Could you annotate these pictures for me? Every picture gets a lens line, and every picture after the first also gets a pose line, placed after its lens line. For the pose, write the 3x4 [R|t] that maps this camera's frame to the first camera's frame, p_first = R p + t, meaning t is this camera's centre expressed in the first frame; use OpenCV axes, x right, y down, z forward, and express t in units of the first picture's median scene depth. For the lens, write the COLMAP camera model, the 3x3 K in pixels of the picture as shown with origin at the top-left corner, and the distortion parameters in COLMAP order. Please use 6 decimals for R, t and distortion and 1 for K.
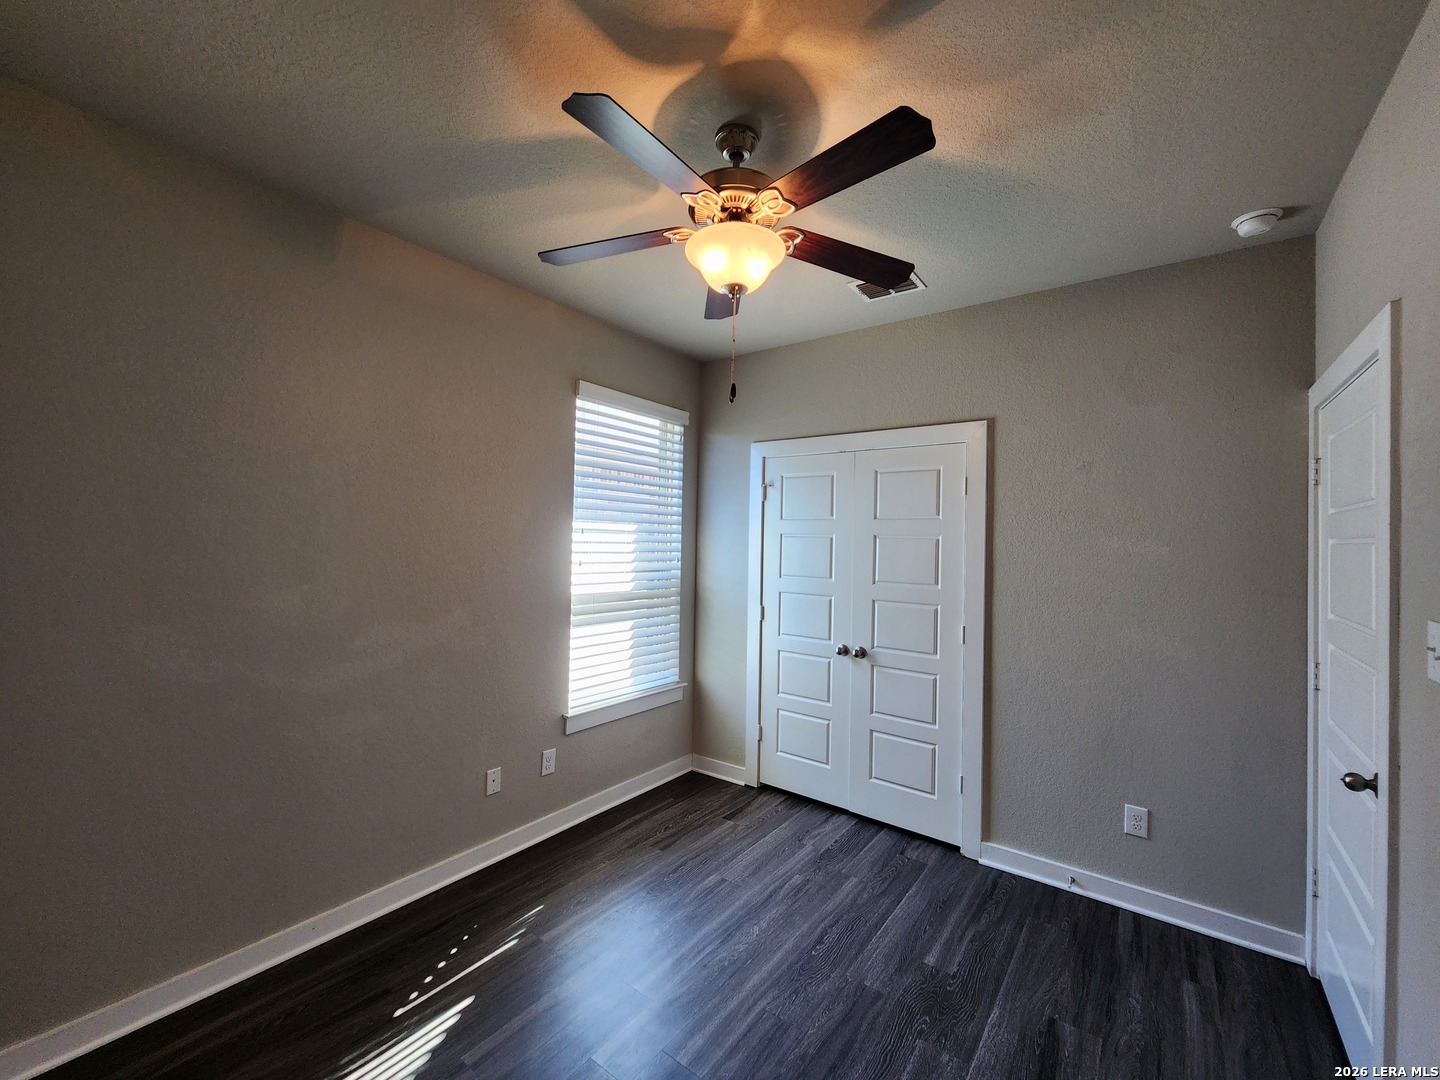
lens RADIAL K [[581.0, 0, 725.3], [0, 581.0, 533.6], [0, 0, 1]] dist [-0.000681, -0.000499]
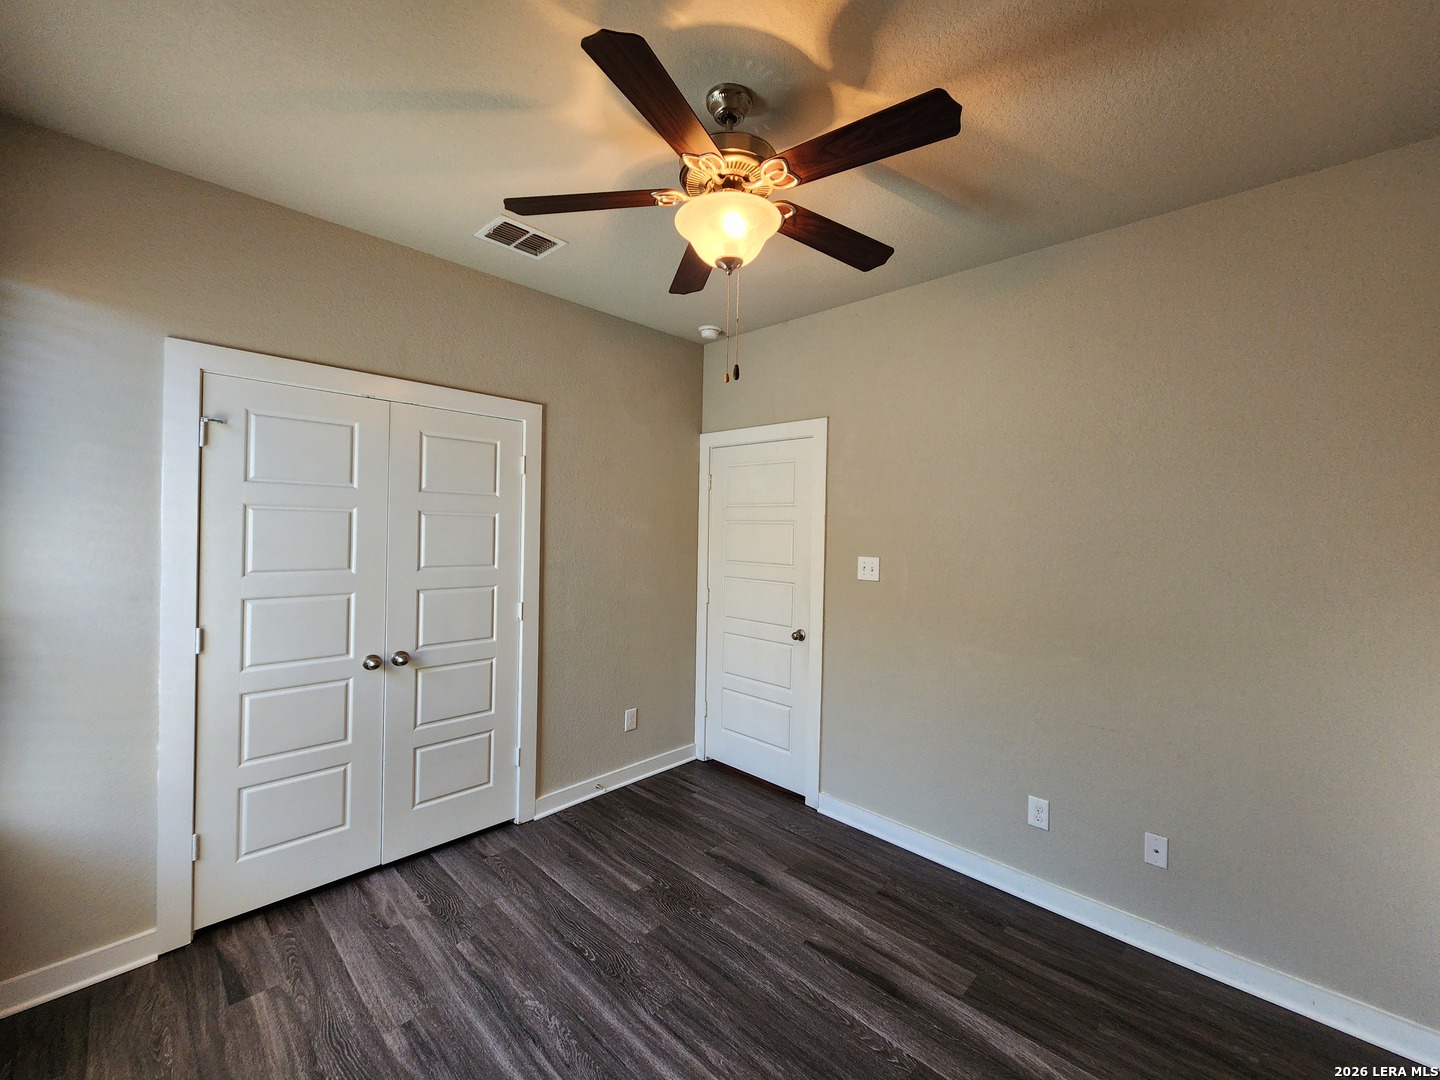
lens RADIAL K [[586.4, 0, 732.0], [0, 586.4, 531.6], [0, 0, 1]] dist [0.002030, -0.002027]
pose [[0.121365, -0.022198, 0.992360, -0.596524], [-0.028116, 0.999272, 0.025791, -0.002019], [-0.992210, -0.031031, 0.120652, 0.543250]]
